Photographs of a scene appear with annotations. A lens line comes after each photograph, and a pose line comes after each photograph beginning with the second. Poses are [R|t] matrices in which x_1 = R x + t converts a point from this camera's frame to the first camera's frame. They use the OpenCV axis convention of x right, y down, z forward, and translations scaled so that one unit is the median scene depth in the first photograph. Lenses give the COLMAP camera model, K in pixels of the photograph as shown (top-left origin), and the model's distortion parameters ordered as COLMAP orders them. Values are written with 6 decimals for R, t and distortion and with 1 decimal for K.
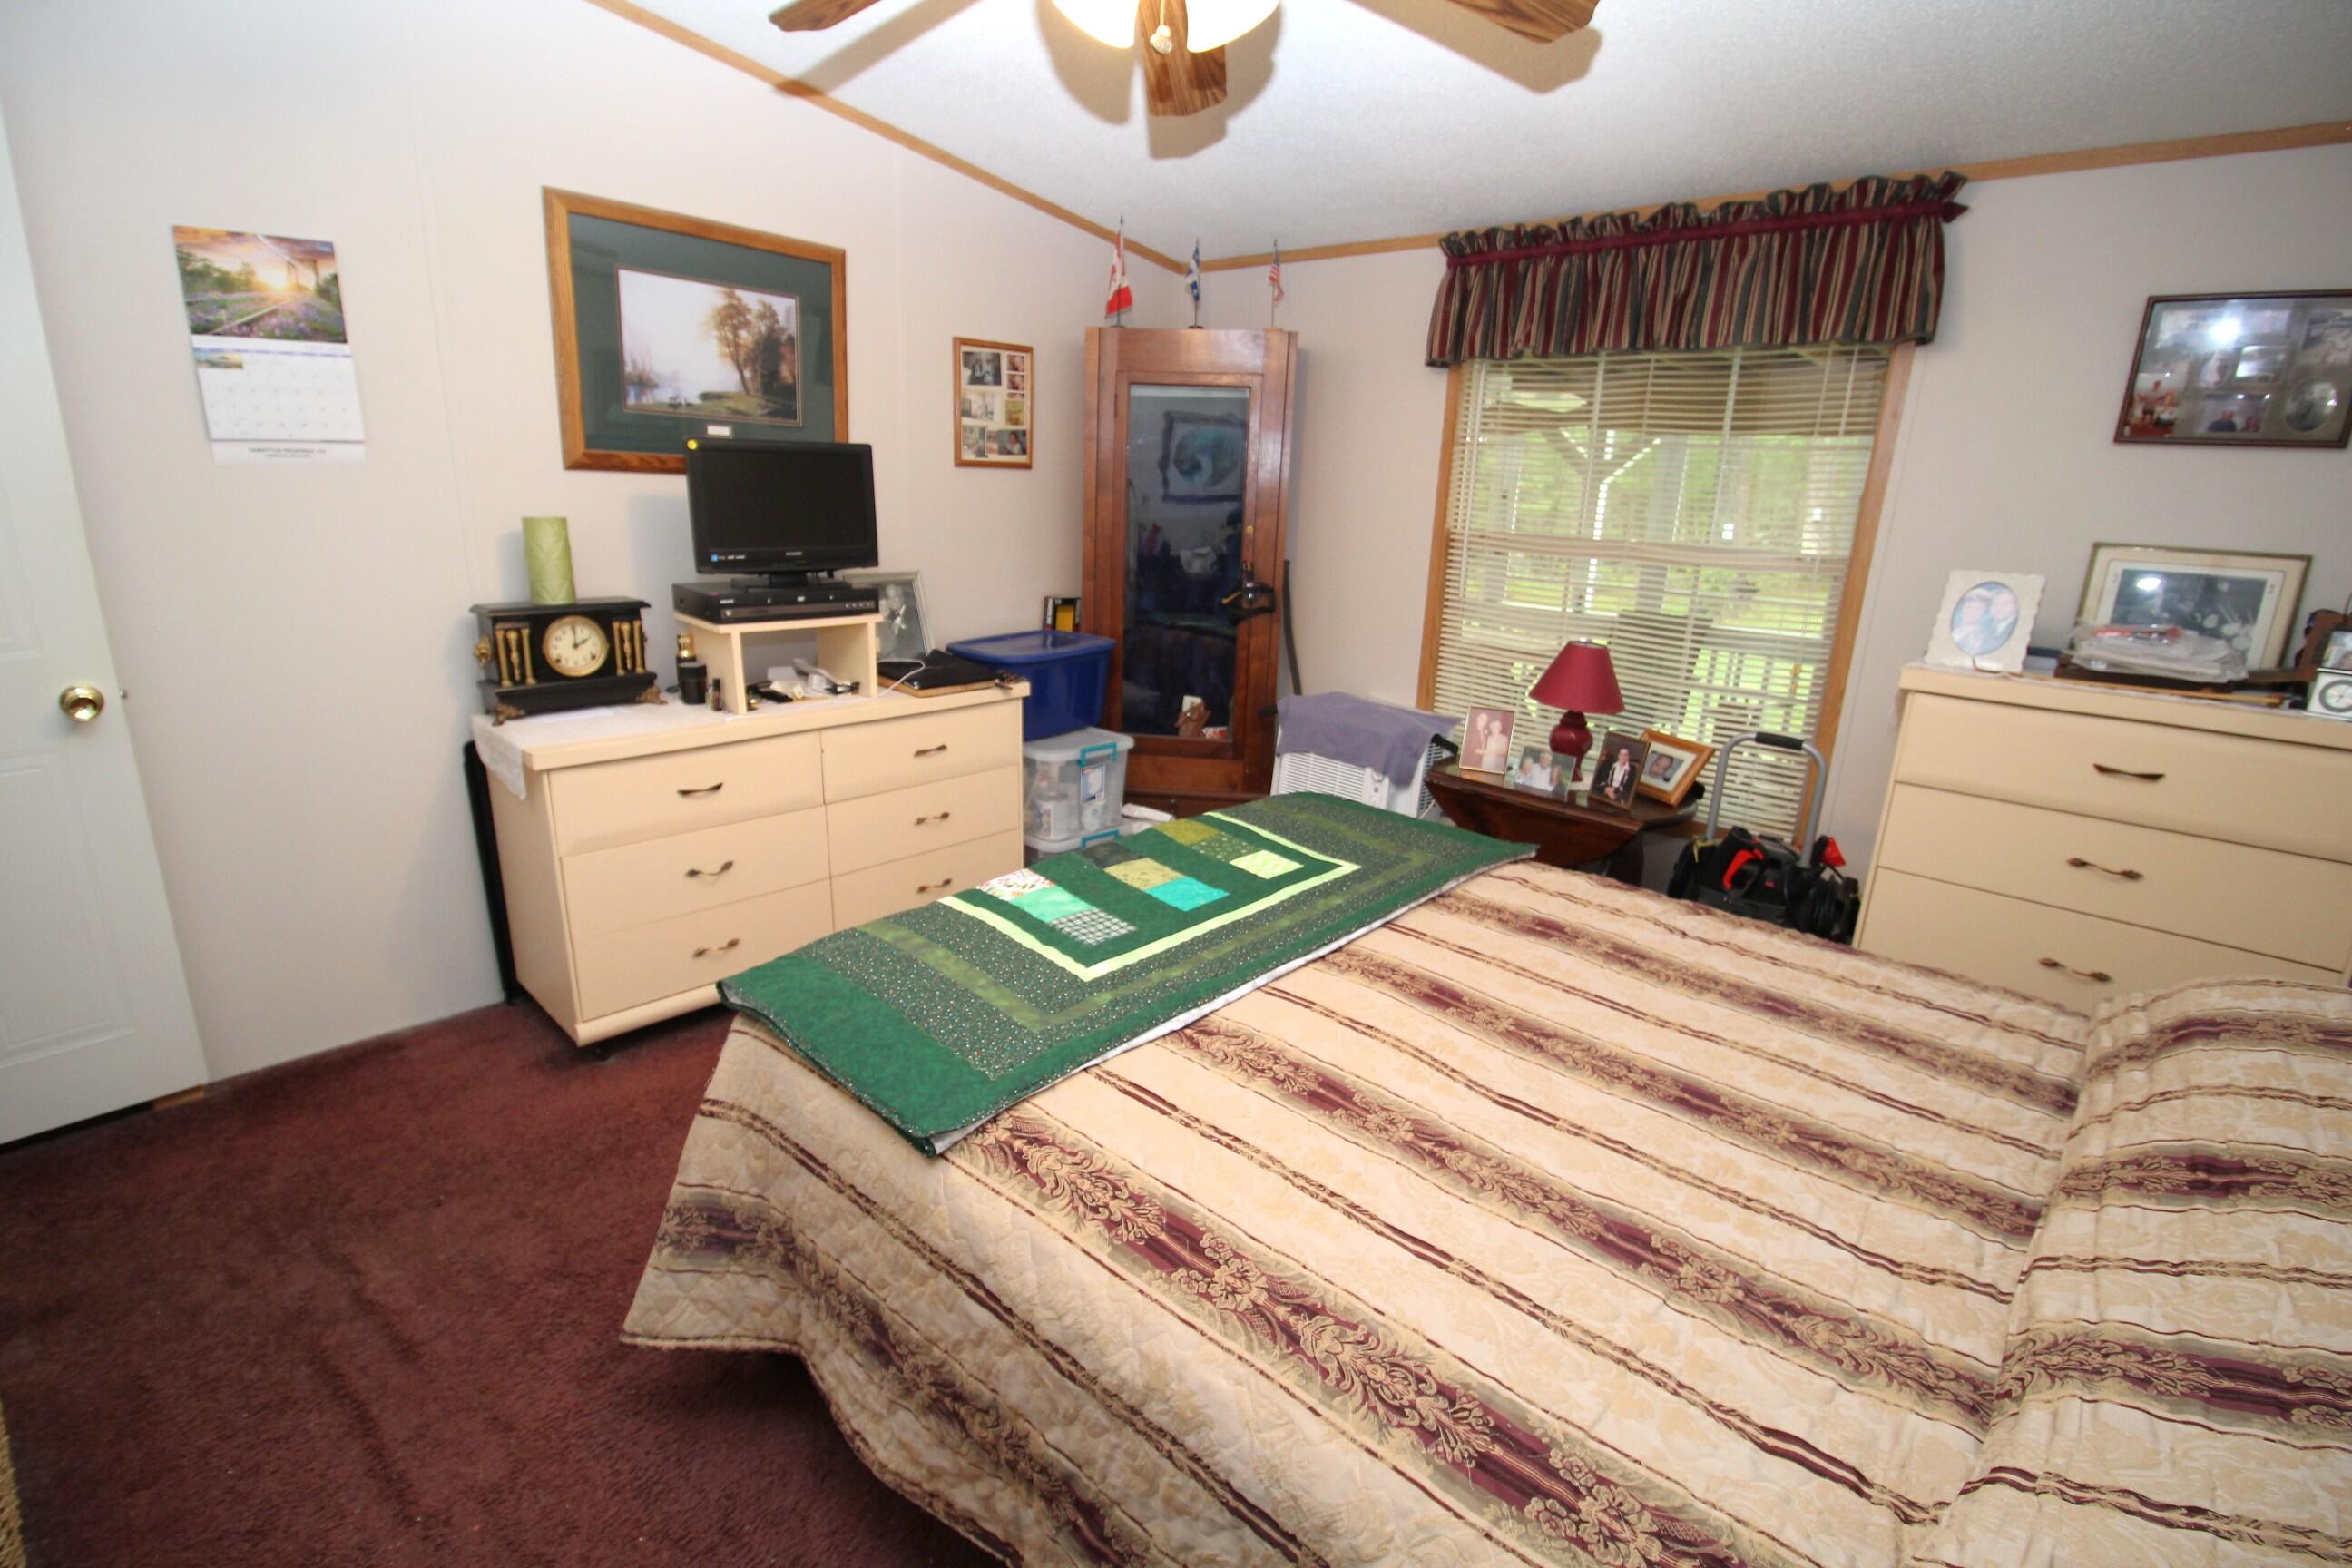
lens RADIAL K [[1100.7, 0, 1175.4], [0, 1100.7, 785.3], [0, 0, 1]] dist [-0.004392, -0.000154]
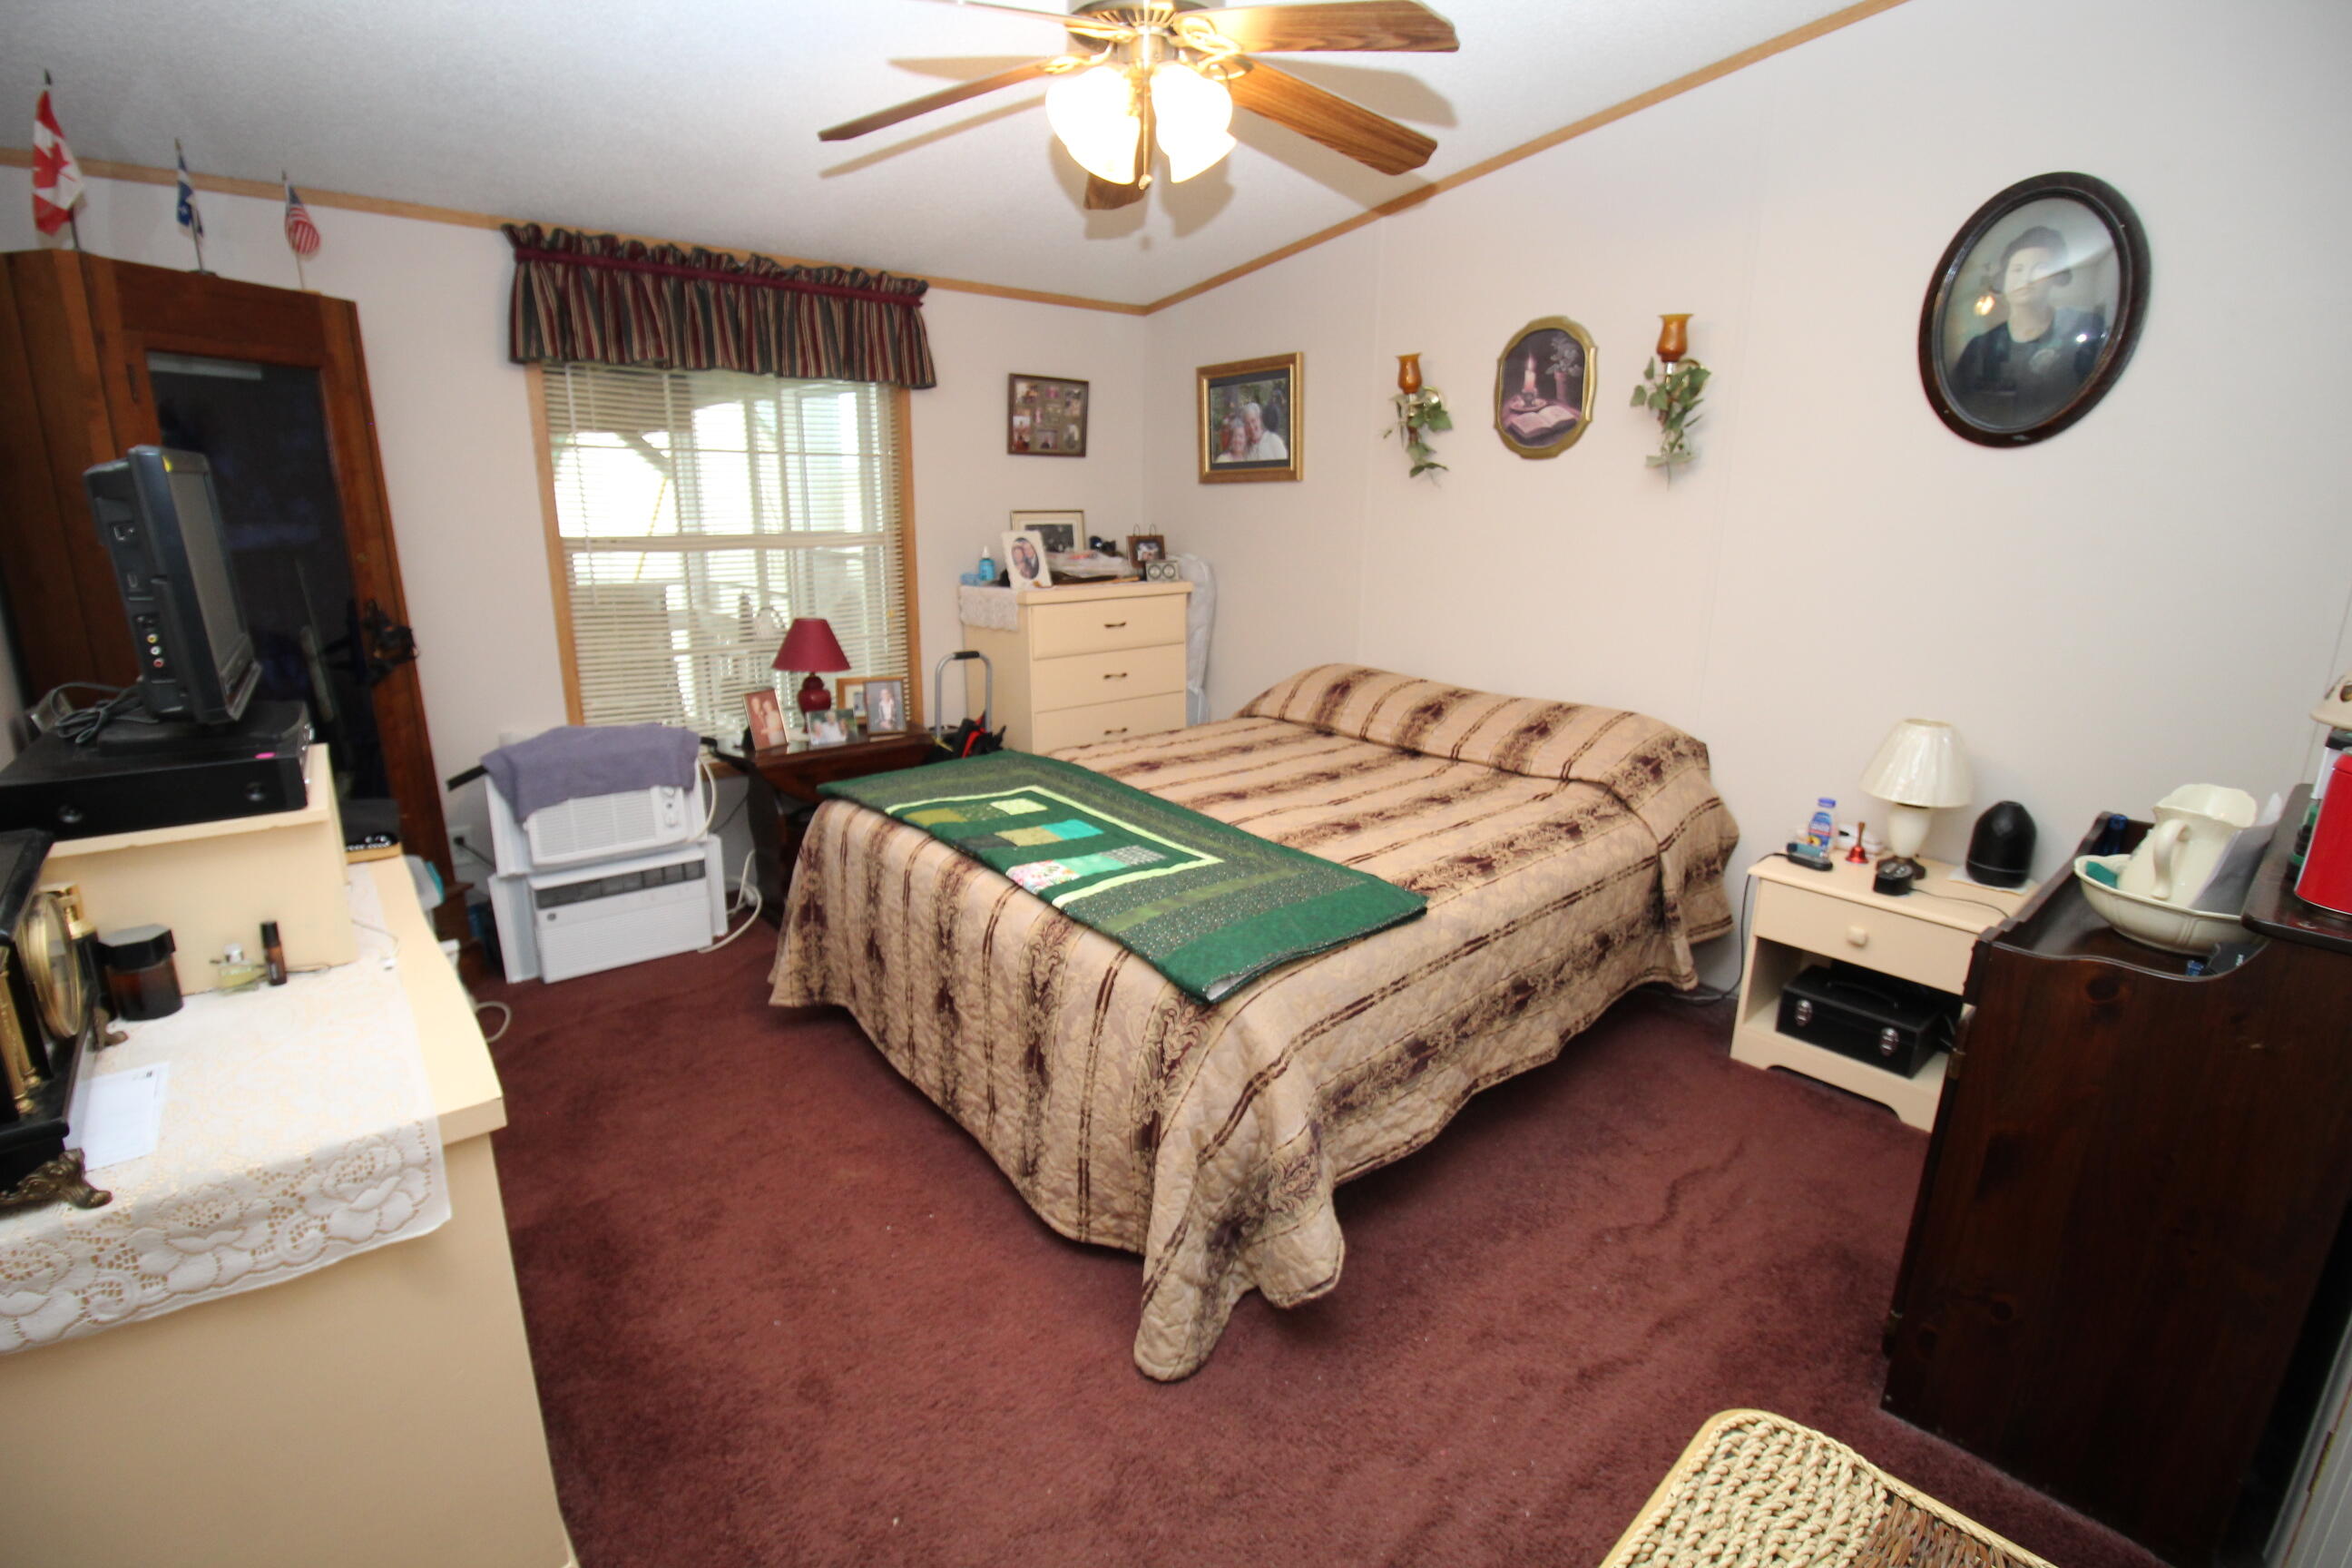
lens RADIAL K [[1087.5, 0, 1173.9], [0, 1087.5, 783.9], [0, 0, 1]] dist [-0.002298, -0.000142]
pose [[0.092681, -0.294782, 0.951059, -1.144377], [0.267812, 0.927351, 0.261335, -0.242858], [-0.959003, 0.230485, 0.164894, 0.681056]]
